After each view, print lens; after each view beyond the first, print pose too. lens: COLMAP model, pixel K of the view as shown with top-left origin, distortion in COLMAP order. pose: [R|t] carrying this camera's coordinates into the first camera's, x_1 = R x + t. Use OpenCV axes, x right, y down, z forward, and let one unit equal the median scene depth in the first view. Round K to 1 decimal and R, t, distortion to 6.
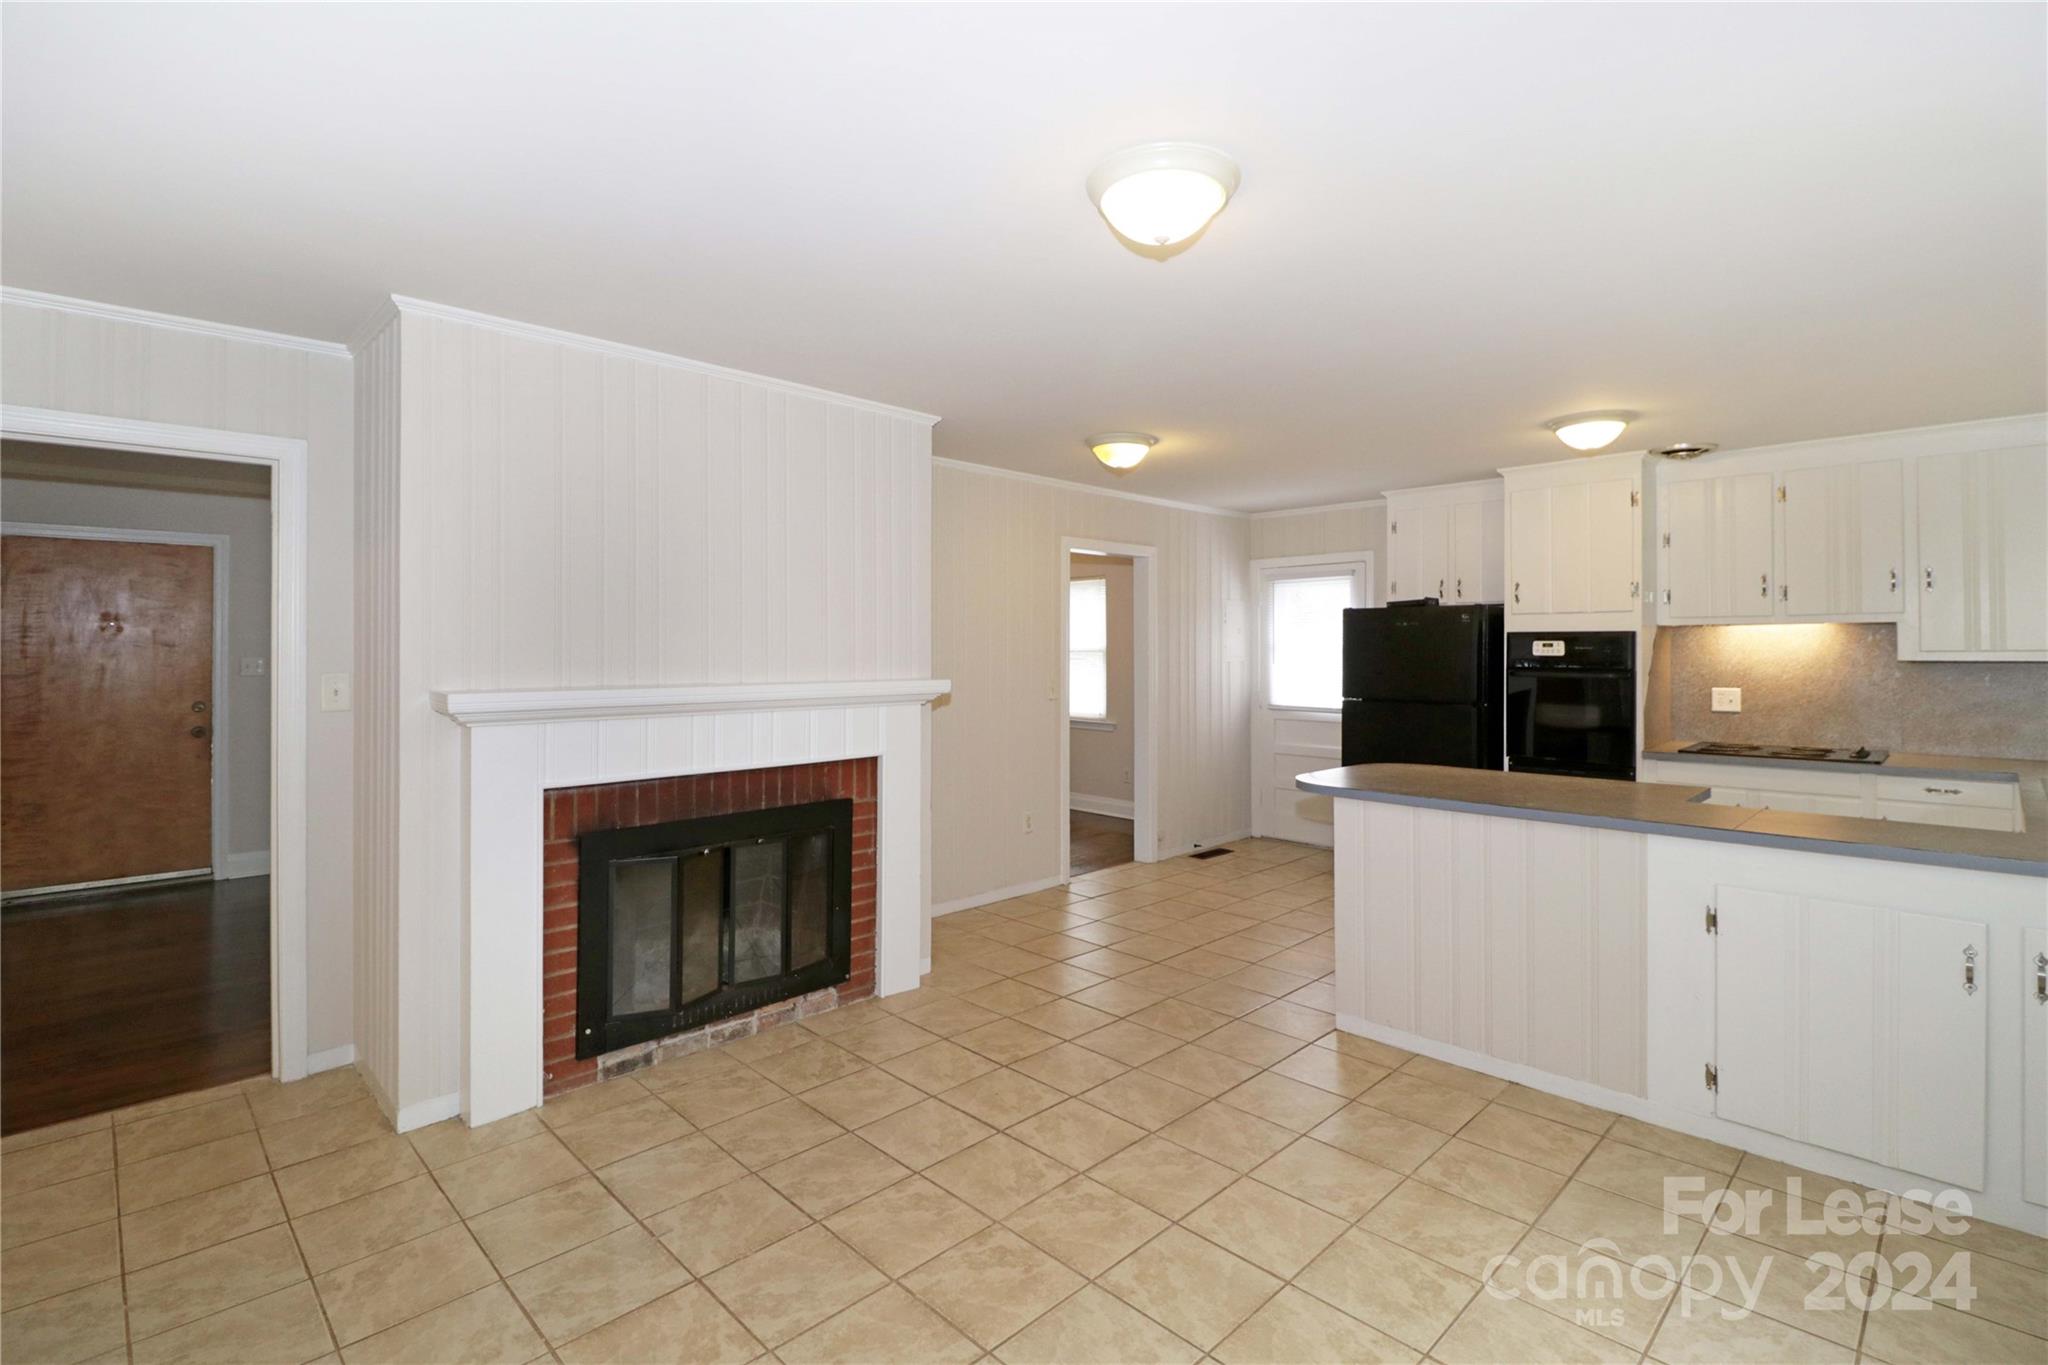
lens RADIAL K [[952.1, 0, 1018.0], [0, 952.1, 648.1], [0, 0, 1]] dist [0.001324, -0.006847]
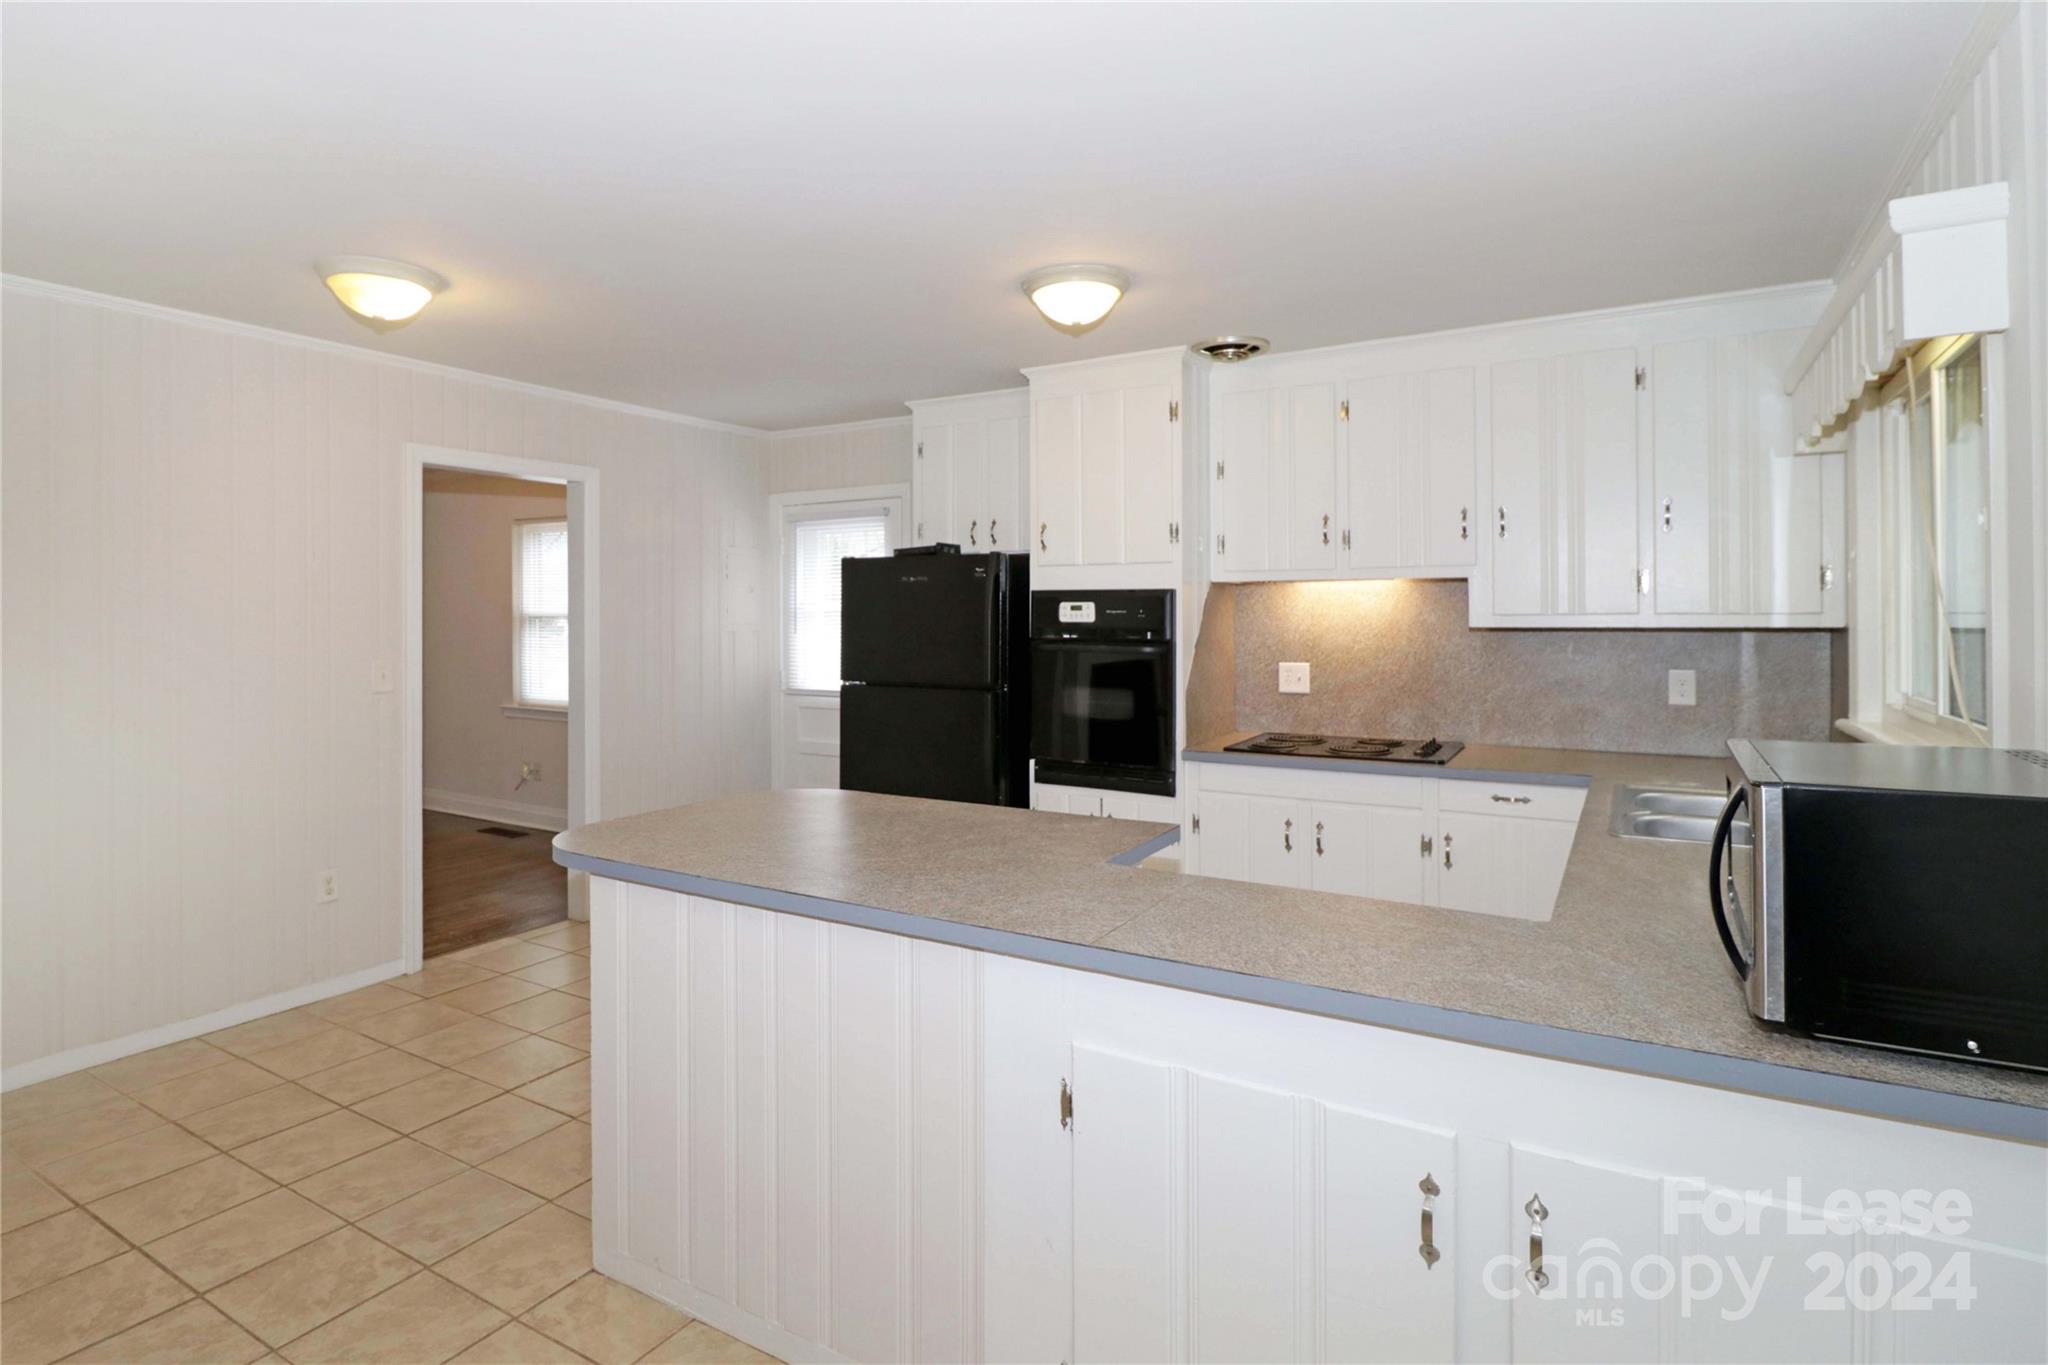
lens RADIAL K [[1055.5, 0, 971.6], [0, 1055.5, 618.8], [0, 0, 1]] dist [0.007172, -0.004709]
pose [[0.971468, -0.003240, 0.237150, 0.352202], [0.001680, 0.999976, 0.006780, -0.000335], [-0.237166, -0.006188, 0.971449, 0.277421]]
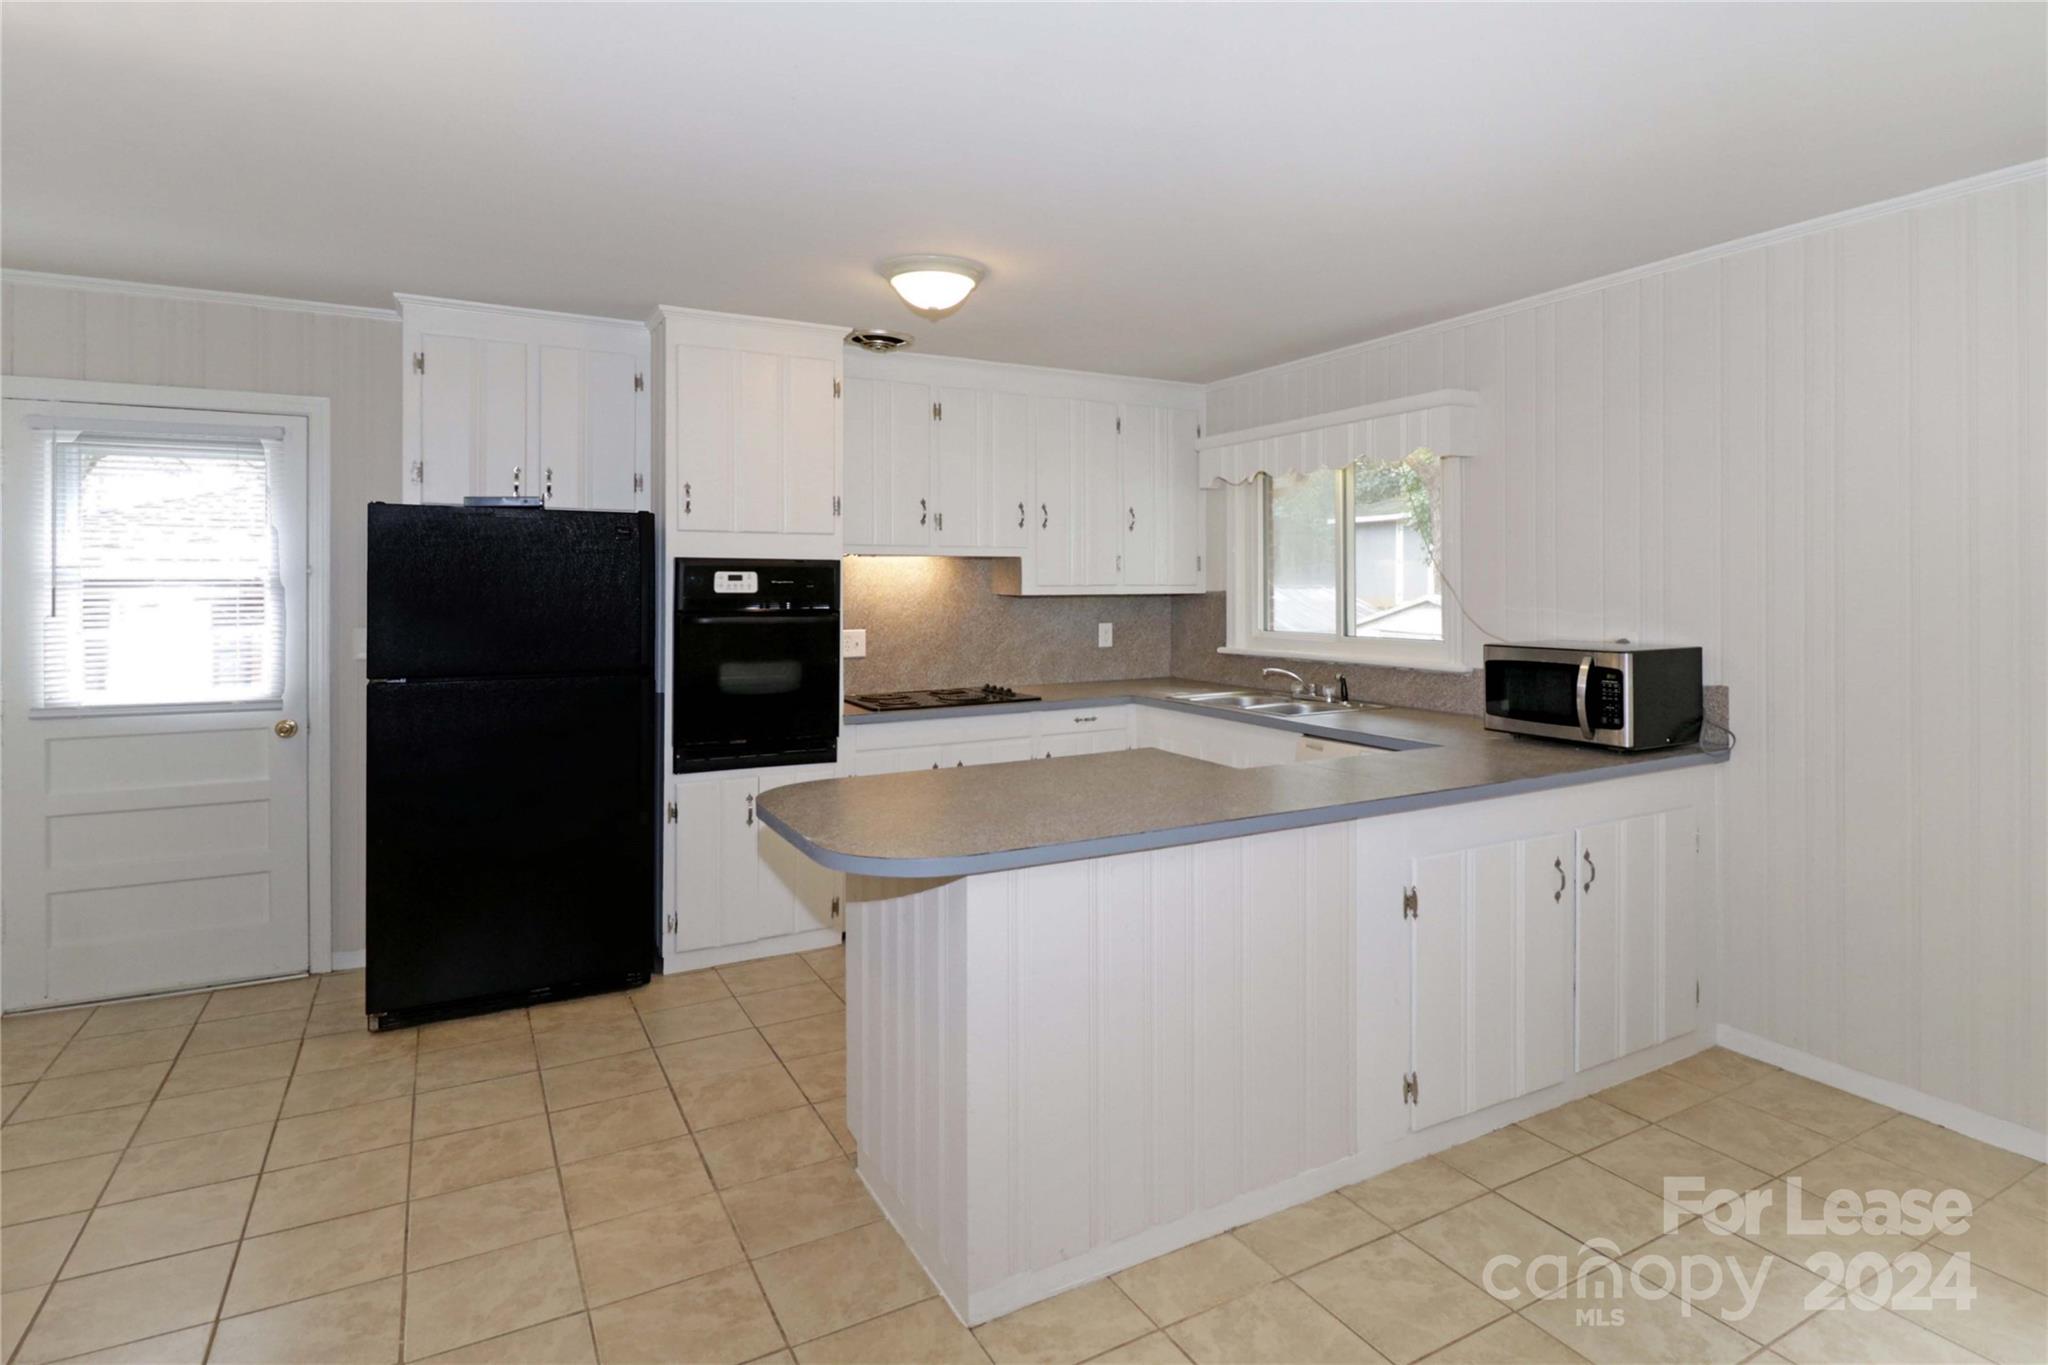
lens RADIAL K [[1092.0, 0, 1104.4], [0, 1092.0, 588.0], [0, 0, 1]] dist [0.000115, 0.000322]
pose [[0.237214, -0.002077, 0.971455, -0.186187], [-0.001811, 0.999995, 0.002580, 0.002371], [-0.971456, -0.002371, 0.237209, 0.686105]]
